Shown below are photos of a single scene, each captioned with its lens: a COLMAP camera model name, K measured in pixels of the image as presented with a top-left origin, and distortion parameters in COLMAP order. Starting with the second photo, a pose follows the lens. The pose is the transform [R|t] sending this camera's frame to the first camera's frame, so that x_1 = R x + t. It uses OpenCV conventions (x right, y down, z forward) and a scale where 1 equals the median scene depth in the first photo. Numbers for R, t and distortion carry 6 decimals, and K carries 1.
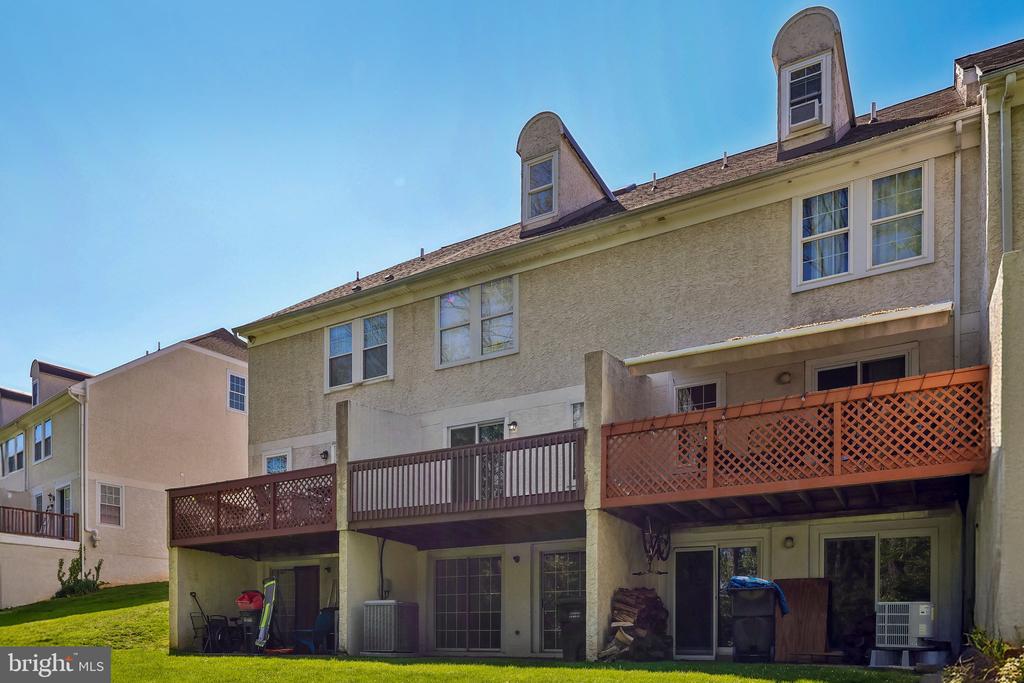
lens RADIAL K [[980.9, 0, 512.0], [0, 980.9, 341.5], [0, 0, 1]] dist [0.002791, -0.011973]
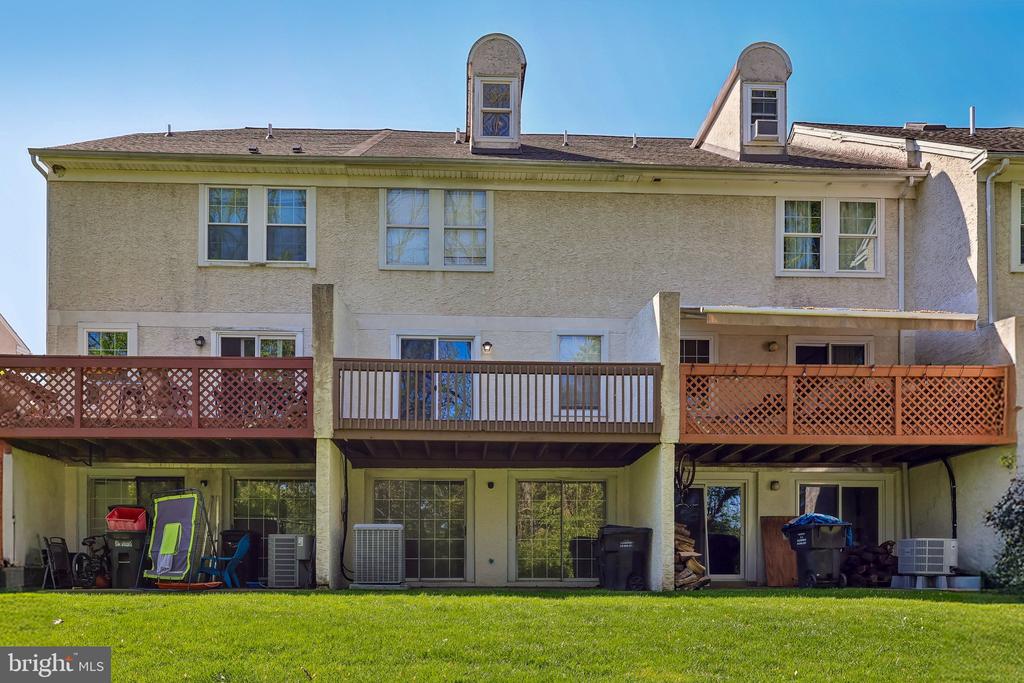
lens RADIAL K [[856.7, 0, 512.0], [0, 856.7, 341.5], [0, 0, 1]] dist [-0.003297, 0.004511]
pose [[0.750797, 0.162828, 0.640149, -0.535777], [-0.189563, 0.981488, -0.027324, 0.103663], [-0.632748, -0.100834, 0.767764, 0.361444]]
